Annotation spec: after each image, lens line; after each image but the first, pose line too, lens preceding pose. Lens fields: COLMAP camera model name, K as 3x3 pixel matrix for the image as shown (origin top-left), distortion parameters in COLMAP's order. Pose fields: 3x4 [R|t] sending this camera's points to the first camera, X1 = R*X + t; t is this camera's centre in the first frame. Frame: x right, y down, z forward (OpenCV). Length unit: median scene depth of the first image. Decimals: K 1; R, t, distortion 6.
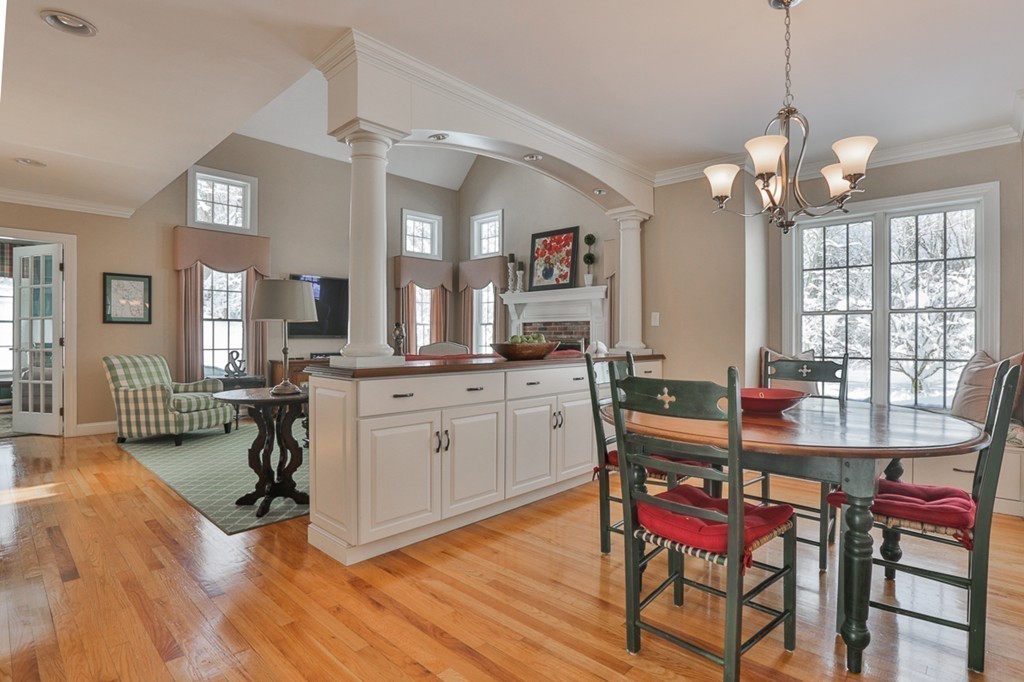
lens RADIAL K [[520.2, 0, 518.7], [0, 520.2, 338.0], [0, 0, 1]] dist [-0.008354, 0.011451]
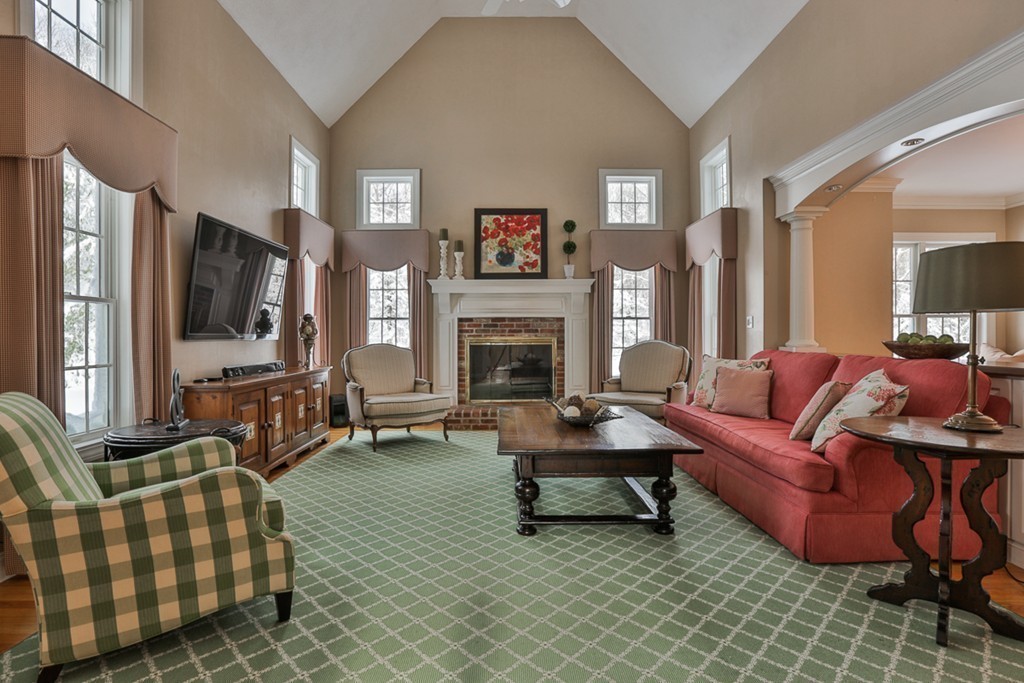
lens RADIAL K [[520.2, 0, 465.5], [0, 520.2, 332.9], [0, 0, 1]] dist [-0.008354, 0.011451]
pose [[0.721077, 0.004711, 0.692839, -0.577801], [0.006191, 0.999893, -0.013242, 0.004626], [-0.692827, 0.013838, 0.720971, 0.456676]]
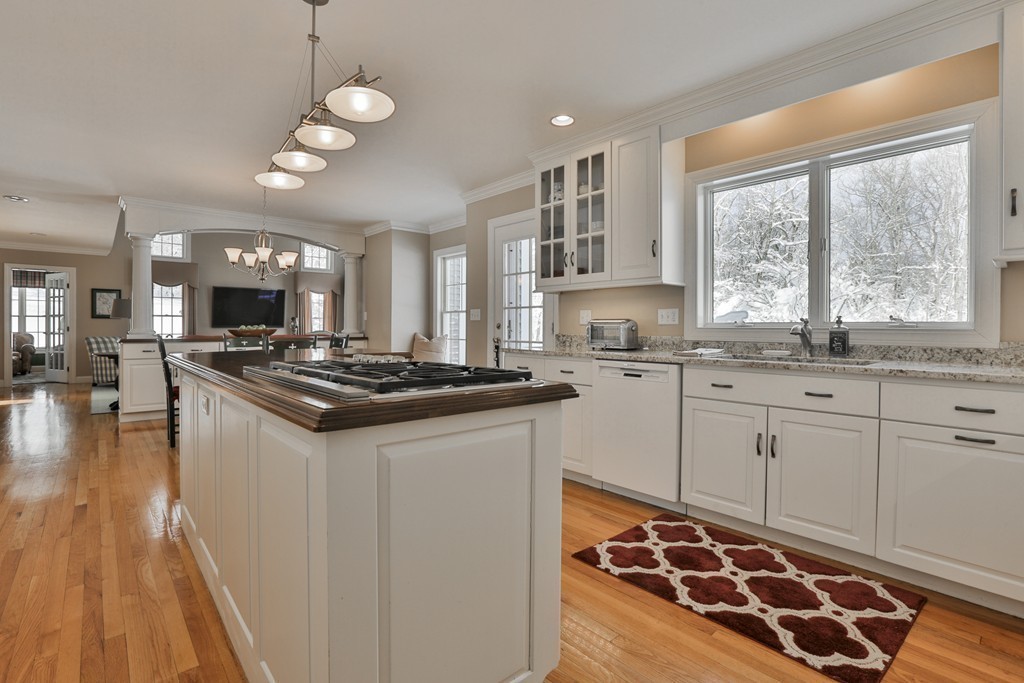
lens RADIAL K [[520.2, 0, 517.2], [0, 520.2, 332.1], [0, 0, 1]] dist [-0.008354, 0.011451]
pose [[0.992231, 0.004174, -0.124342, 0.756723], [-0.004013, 0.999991, 0.001539, 0.008588], [0.124347, -0.001028, 0.992238, -0.491622]]
